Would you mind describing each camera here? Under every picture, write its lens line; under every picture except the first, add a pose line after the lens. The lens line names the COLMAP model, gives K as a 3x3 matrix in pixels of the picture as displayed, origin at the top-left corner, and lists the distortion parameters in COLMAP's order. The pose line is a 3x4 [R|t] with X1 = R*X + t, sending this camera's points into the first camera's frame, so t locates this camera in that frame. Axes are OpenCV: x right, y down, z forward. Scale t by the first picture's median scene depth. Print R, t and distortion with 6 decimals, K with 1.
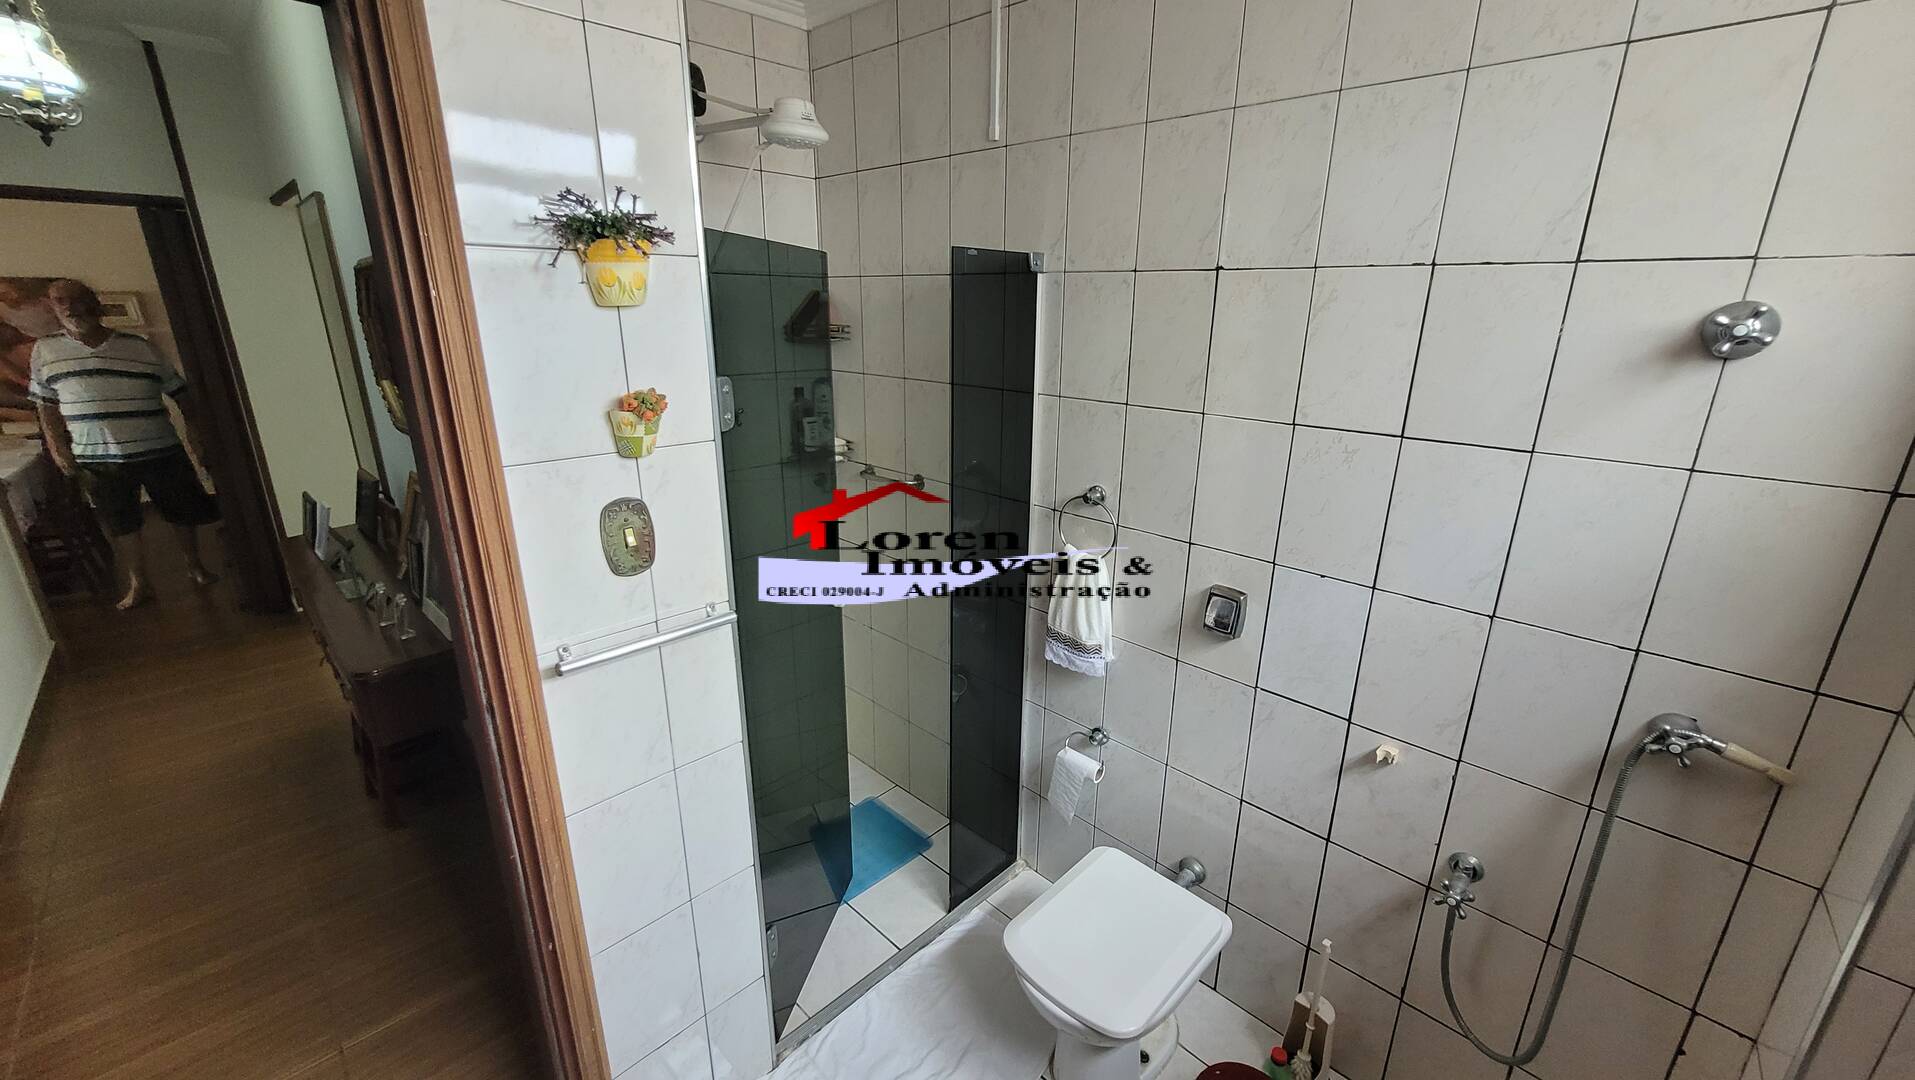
lens RADIAL K [[757.5, 0, 955.8], [0, 757.5, 537.7], [0, 0, 1]] dist [-0.004588, 0.000005]
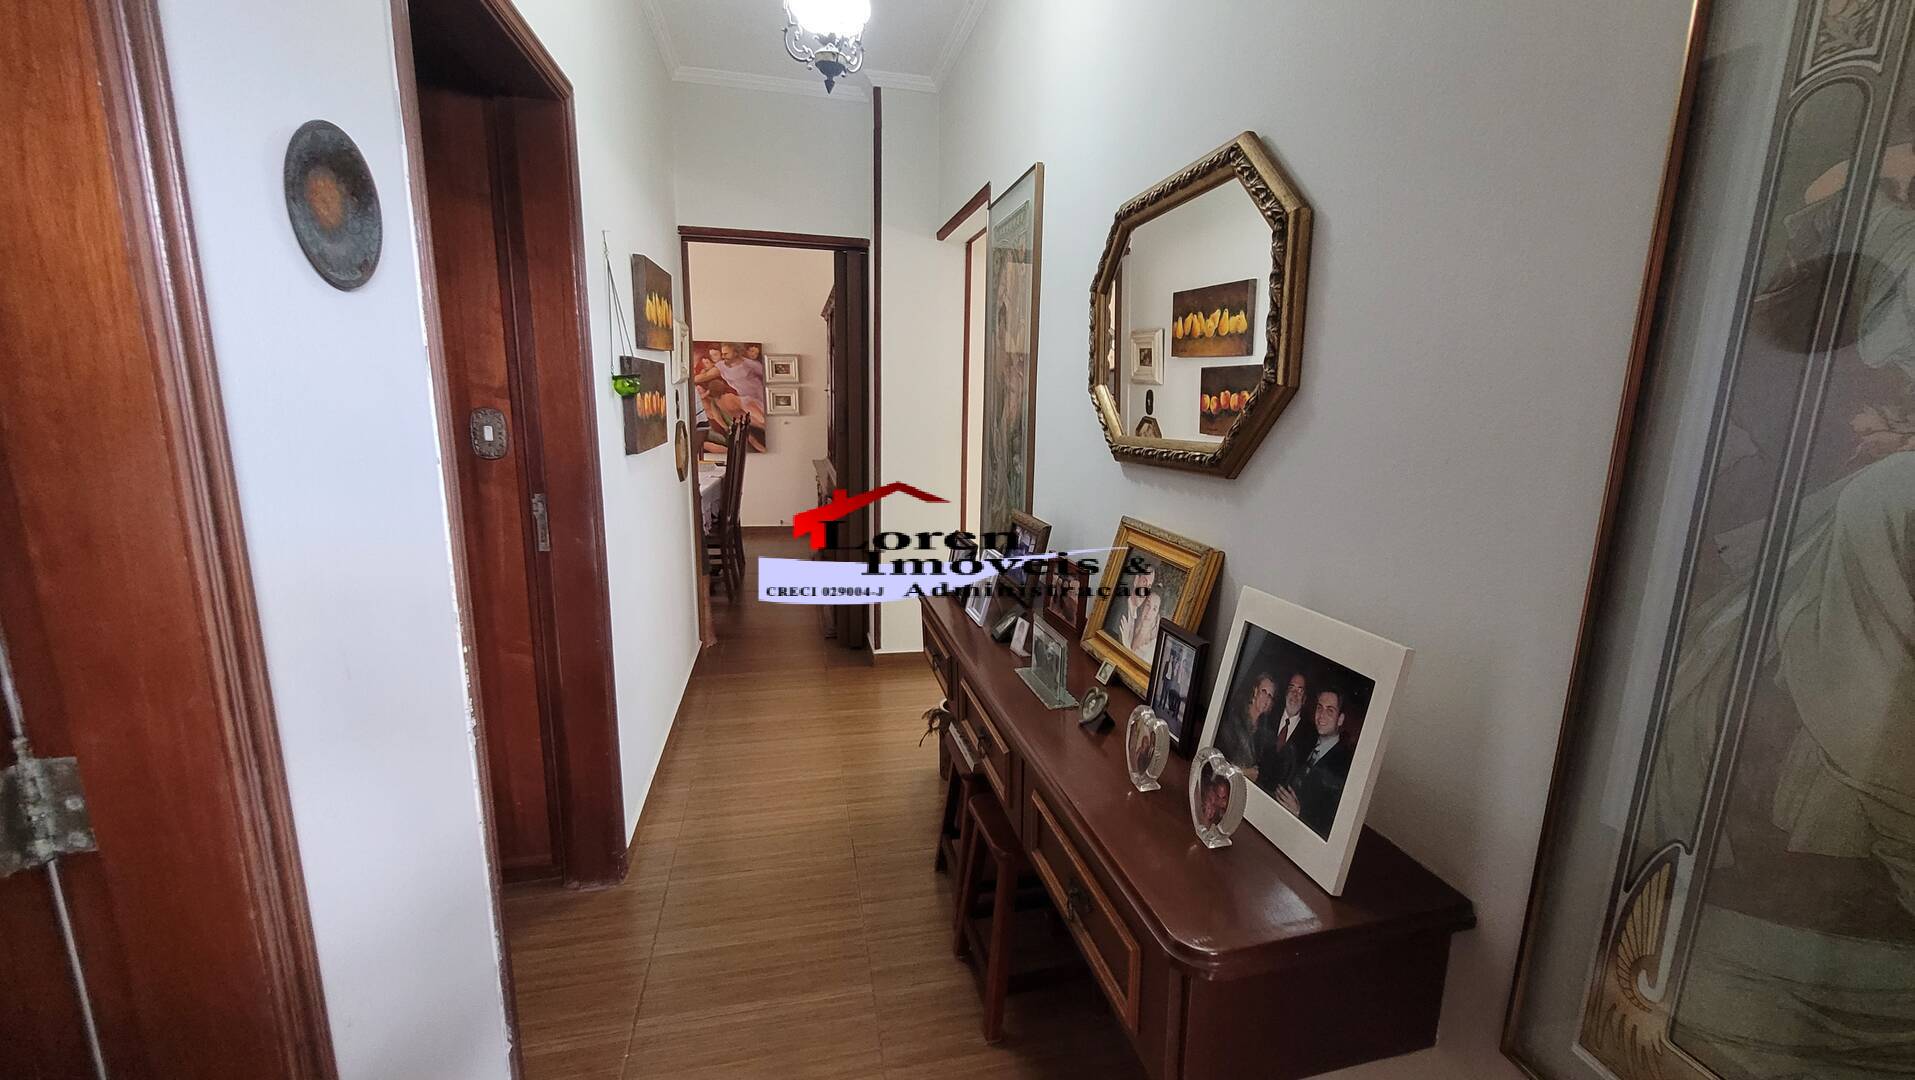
lens RADIAL K [[757.5, 0, 958.3], [0, 757.5, 538.0], [0, 0, 1]] dist [-0.004588, 0.000005]
pose [[0.840581, 0.113337, -0.529697, -0.335391], [-0.174520, 0.982389, -0.066750, -0.000392], [0.512803, 0.148551, 0.845557, 0.252556]]
